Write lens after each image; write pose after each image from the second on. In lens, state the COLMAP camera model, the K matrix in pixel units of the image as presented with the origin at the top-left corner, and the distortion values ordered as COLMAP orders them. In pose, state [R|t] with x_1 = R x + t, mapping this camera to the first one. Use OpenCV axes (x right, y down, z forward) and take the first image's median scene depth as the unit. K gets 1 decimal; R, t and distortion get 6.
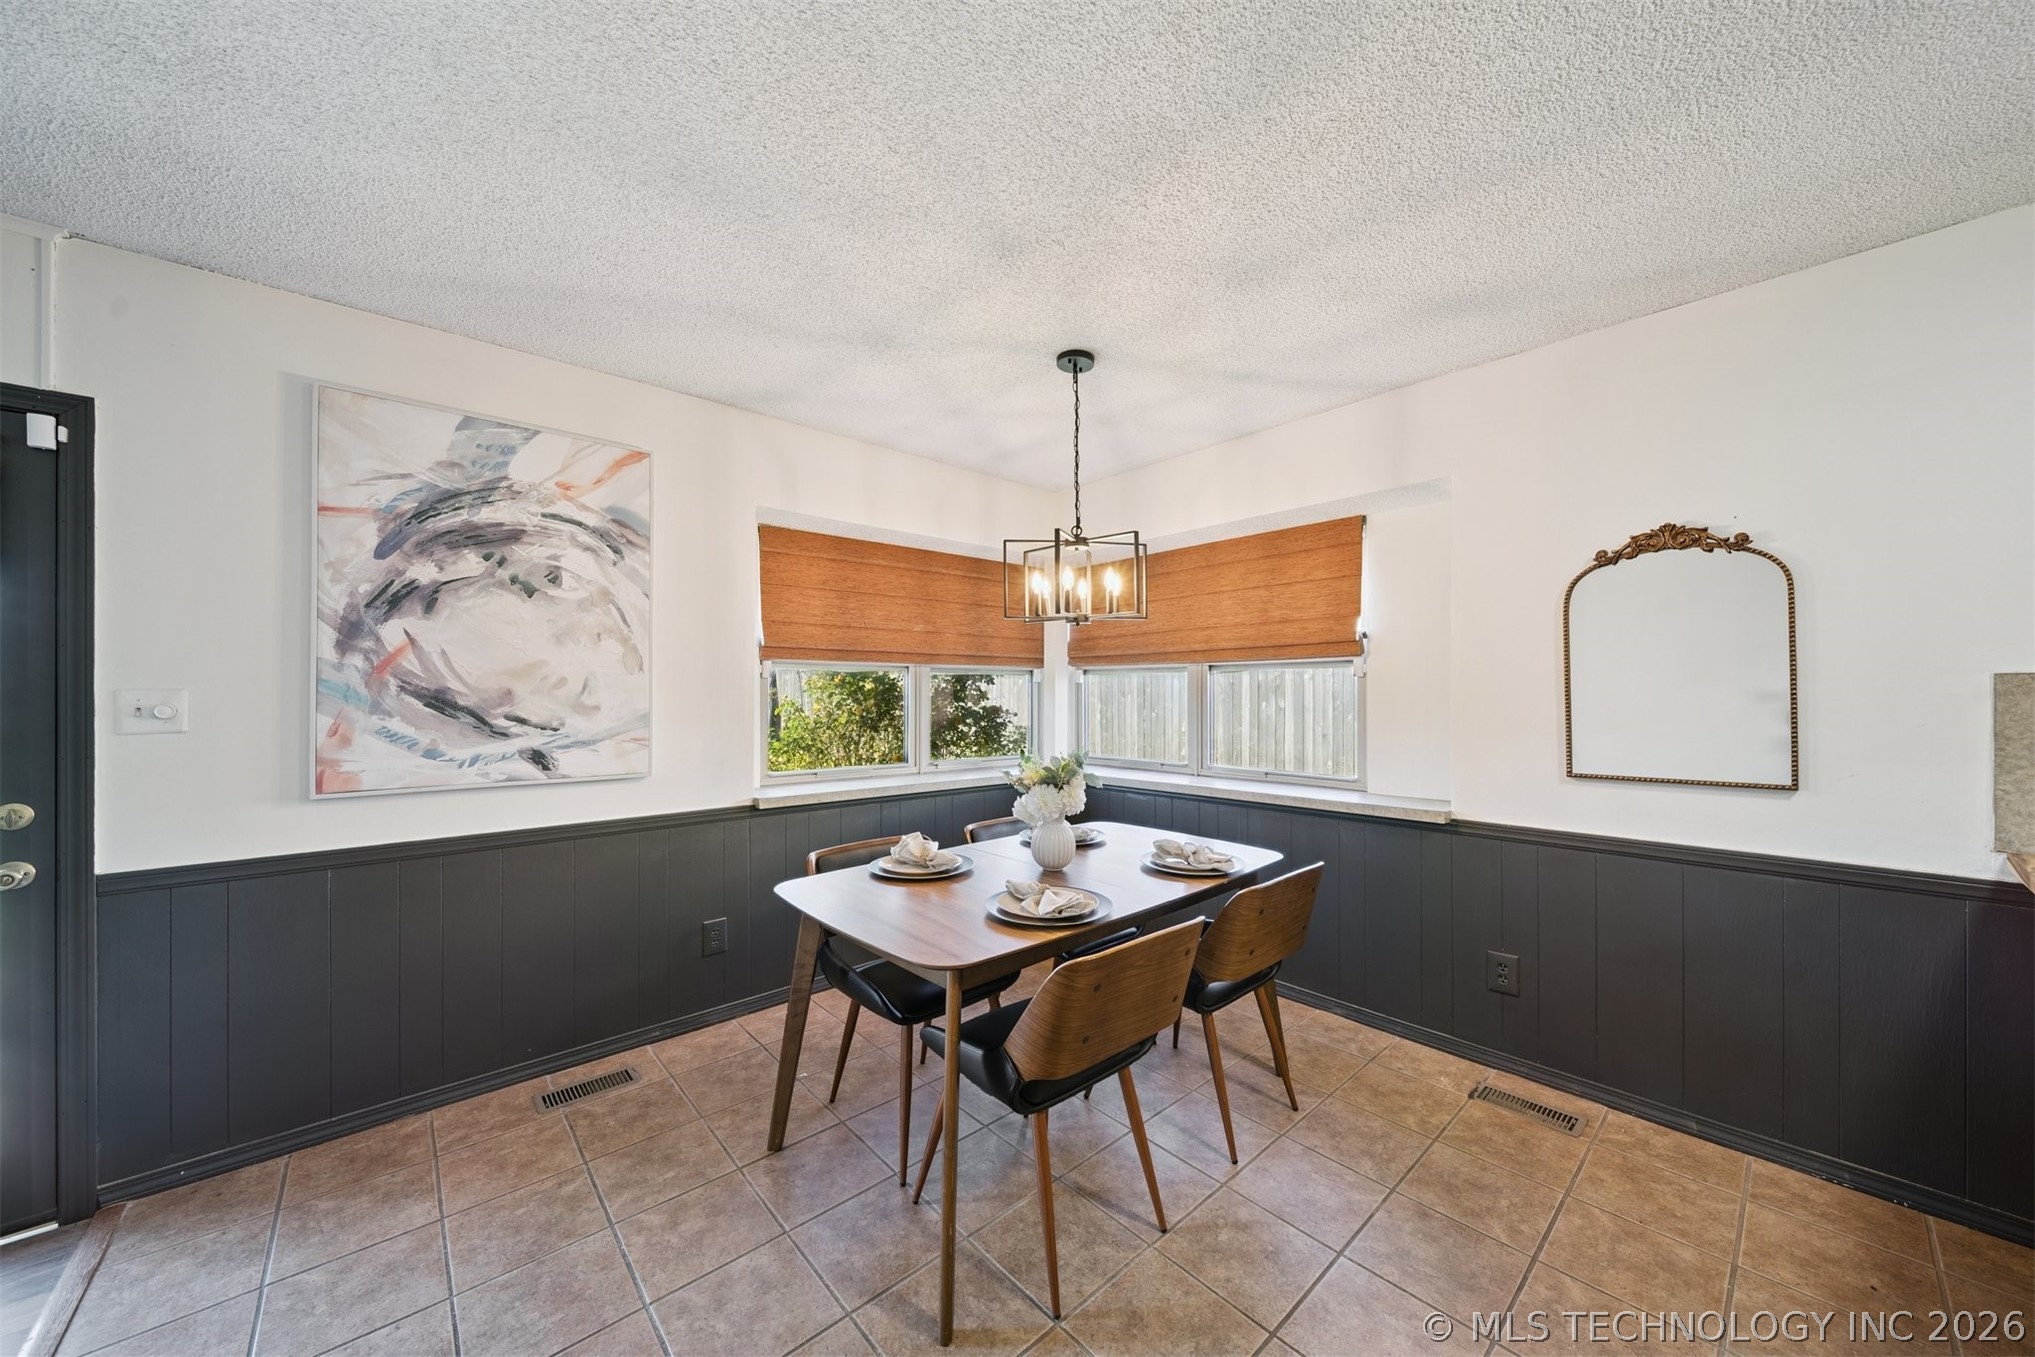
lens RADIAL K [[716.1, 0, 1023.8], [0, 716.1, 692.6], [0, 0, 1]] dist [-0.000460, -0.000454]
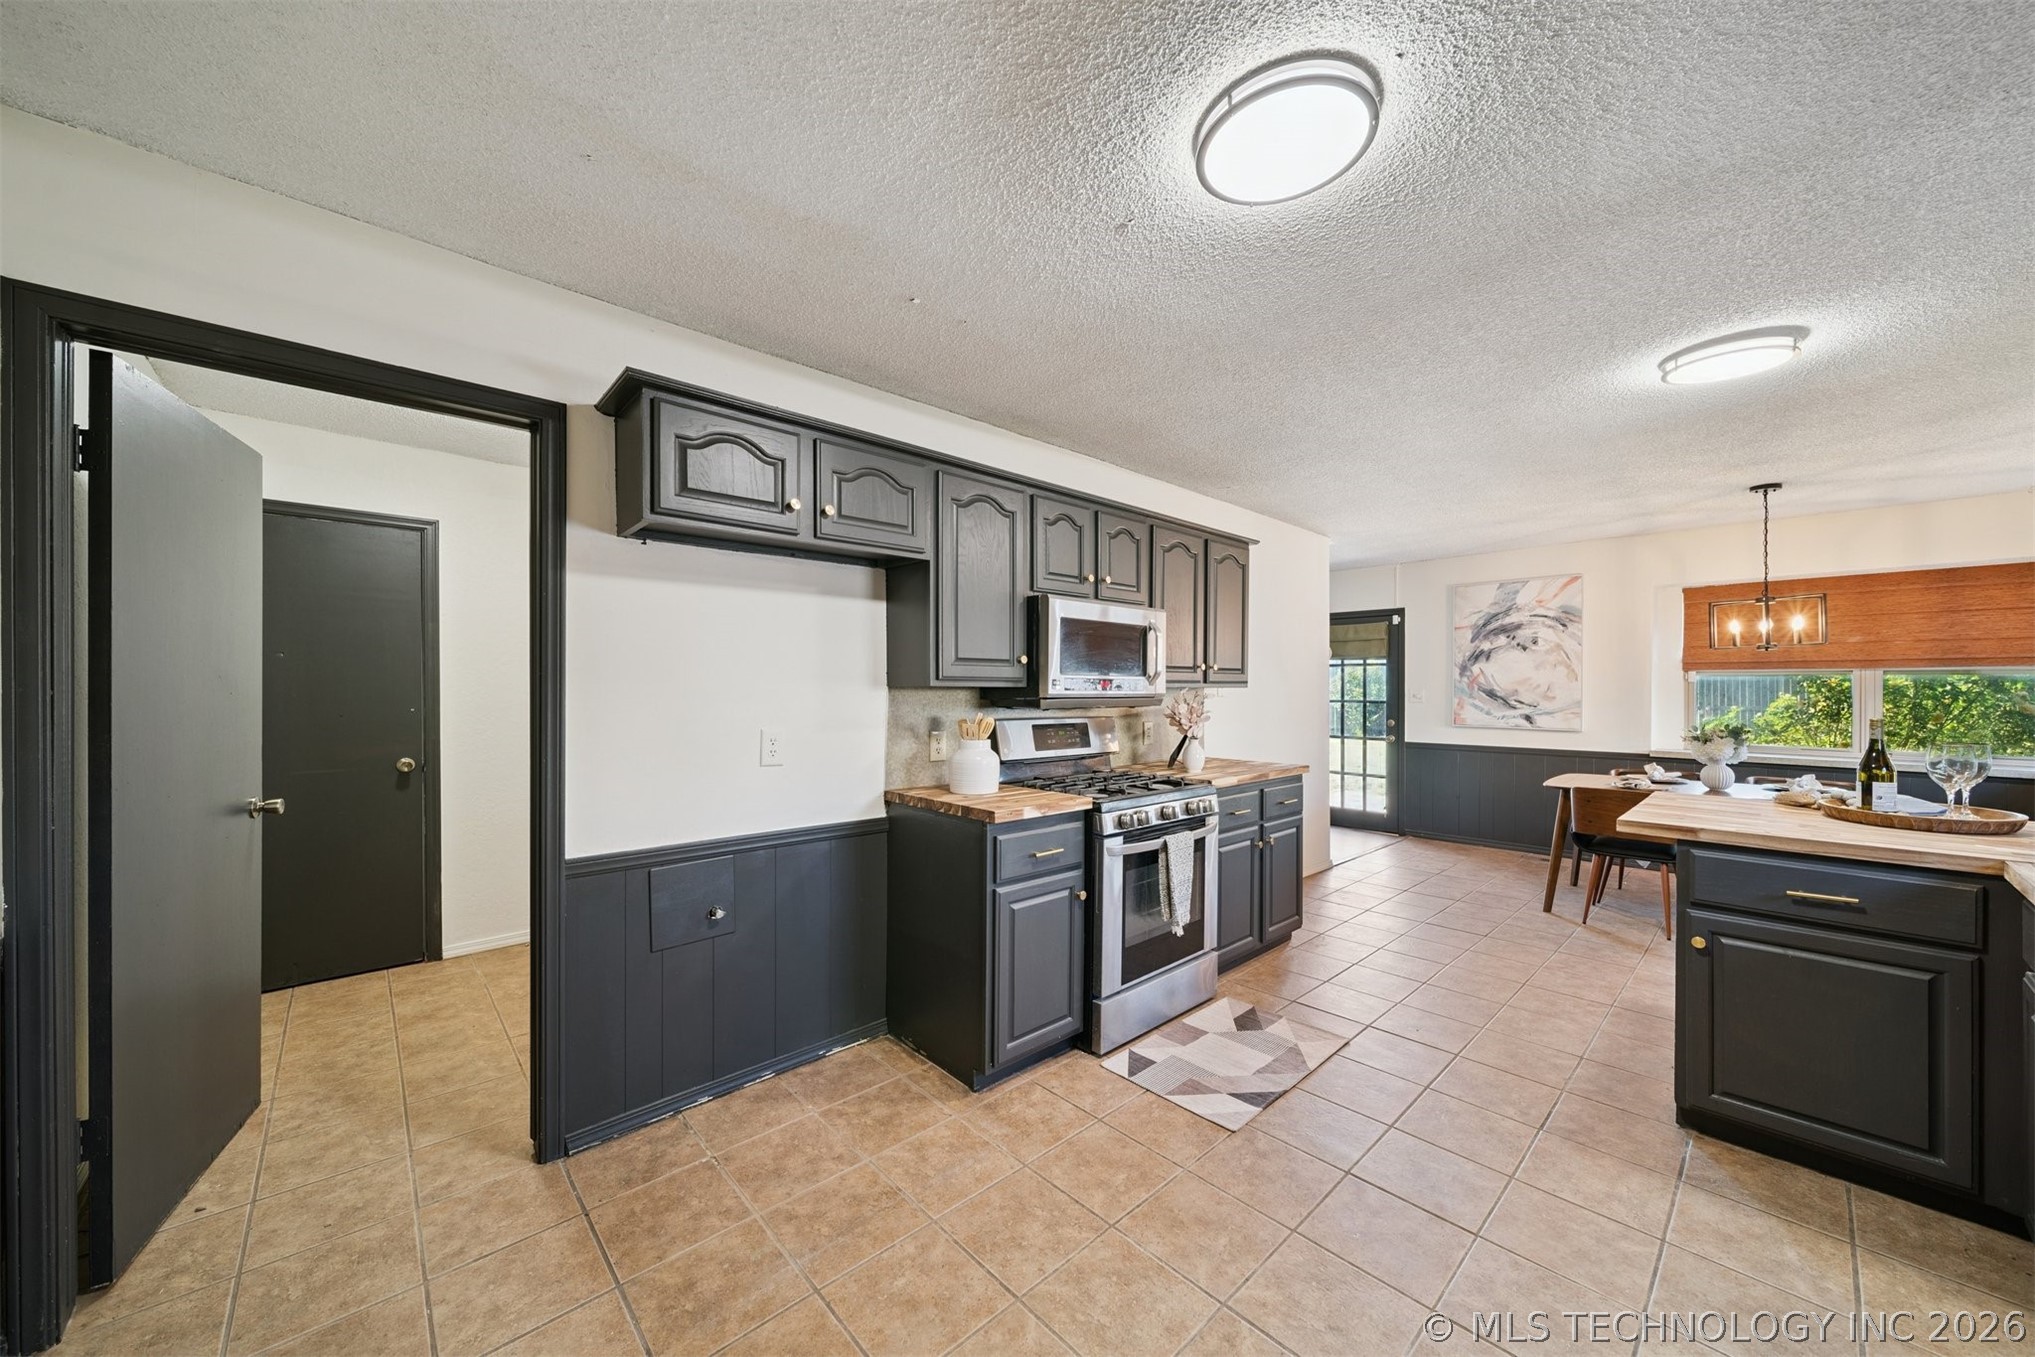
lens RADIAL K [[721.6, 0, 1023.8], [0, 721.6, 691.5], [0, 0, 1]] dist [-0.001158, -0.000276]
pose [[0.015727, 0.005107, -0.999863, 1.721061], [-0.001355, 0.999986, 0.005086, -0.007433], [0.999875, 0.001274, 0.015734, -0.726012]]
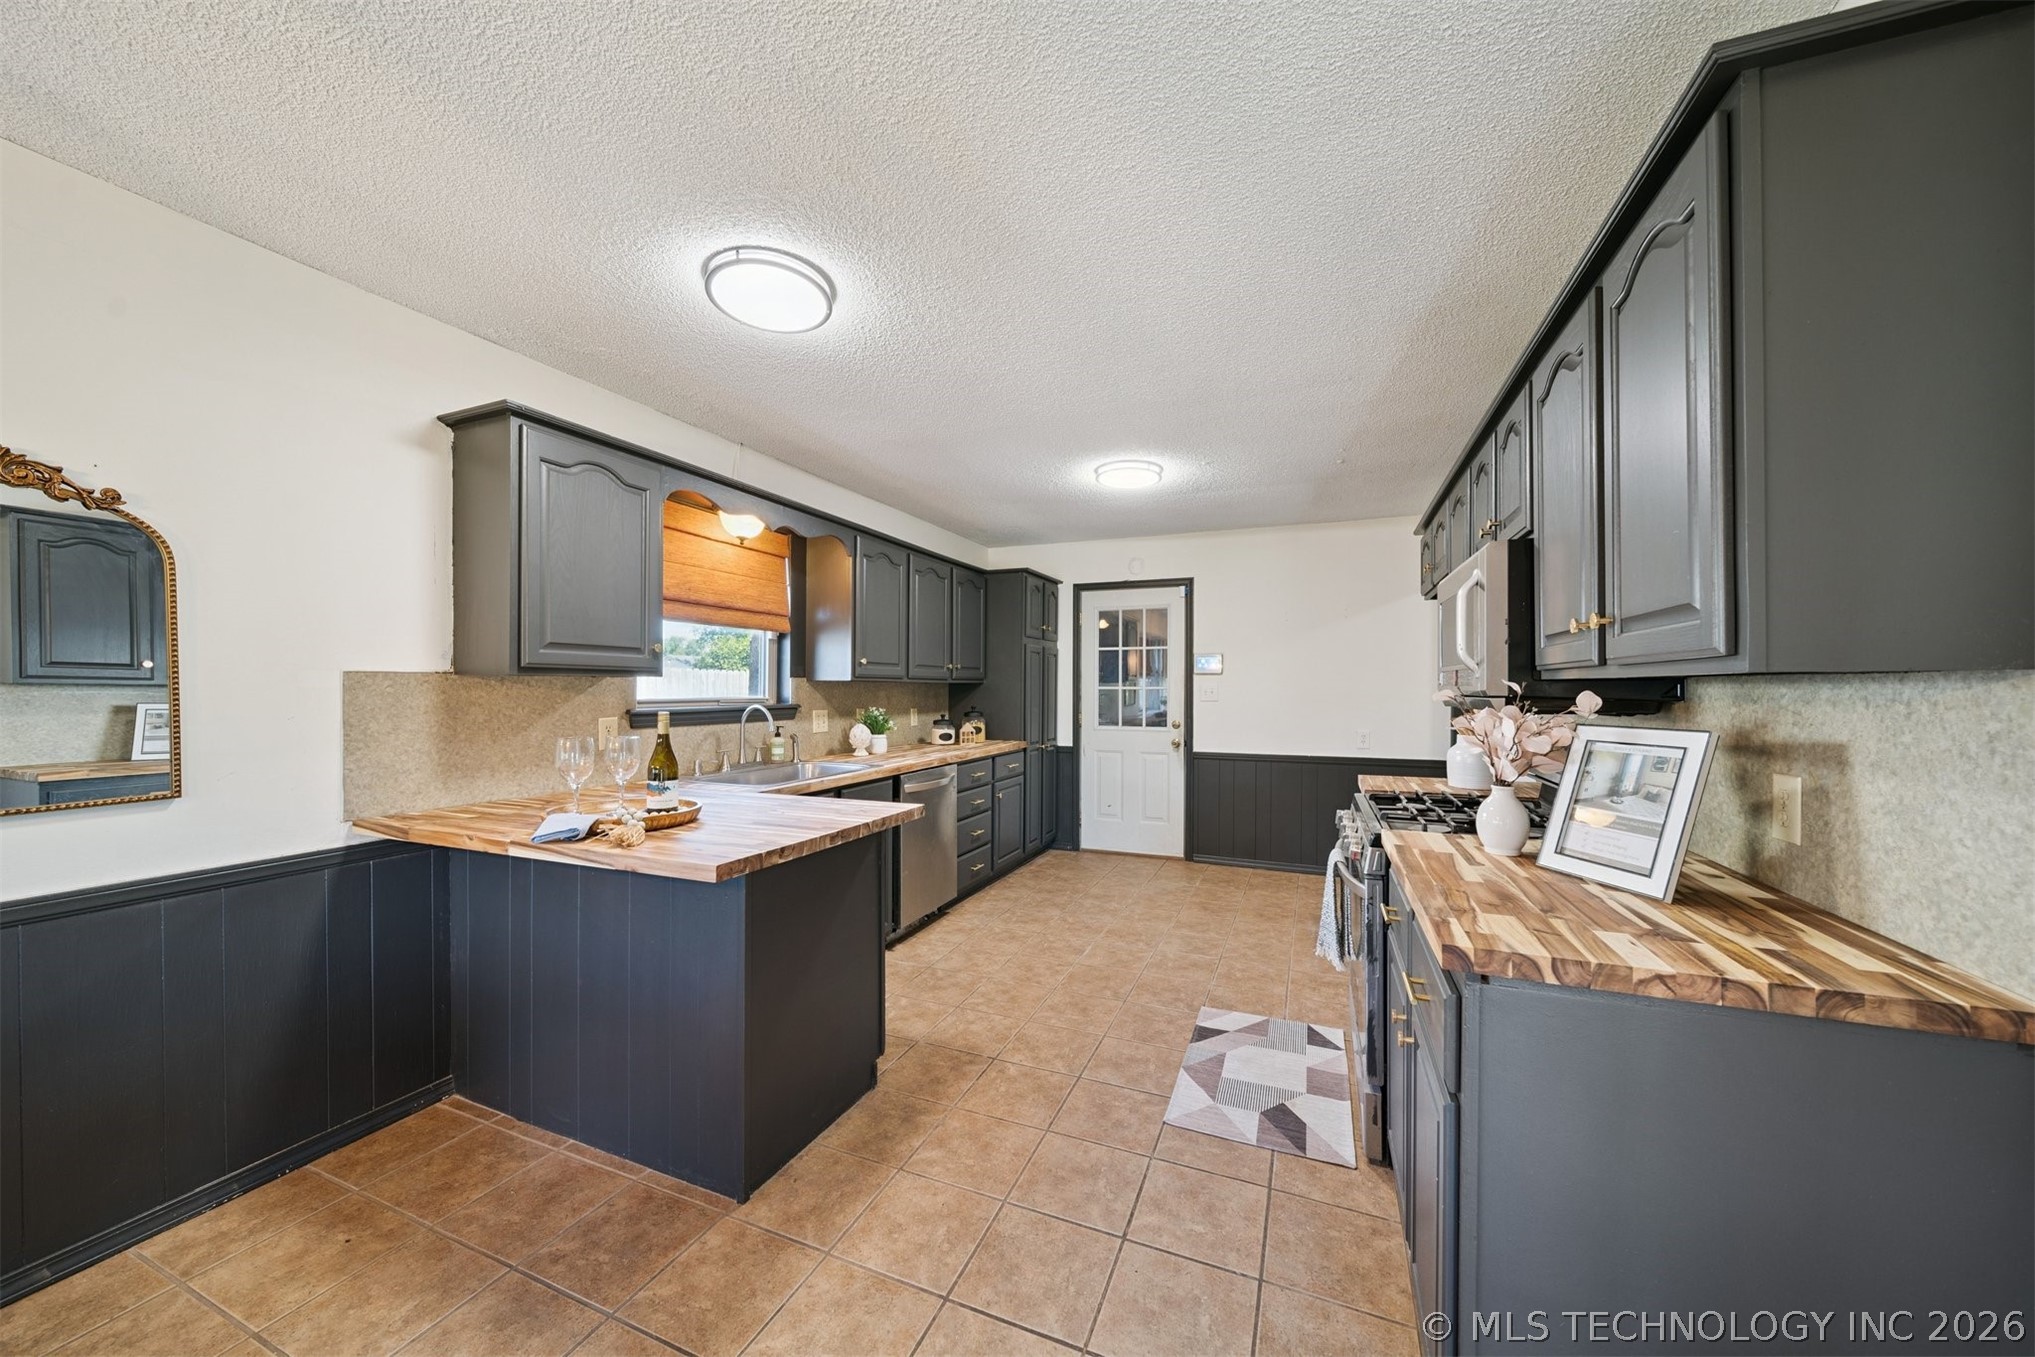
lens RADIAL K [[716.1, 0, 1023.8], [0, 716.1, 692.6], [0, 0, 1]] dist [-0.000460, -0.000454]
pose [[-0.433899, -0.005359, 0.900945, -0.142080], [-0.000955, 0.999984, 0.005488, 0.001004], [-0.900961, 0.001521, -0.433898, 0.358605]]
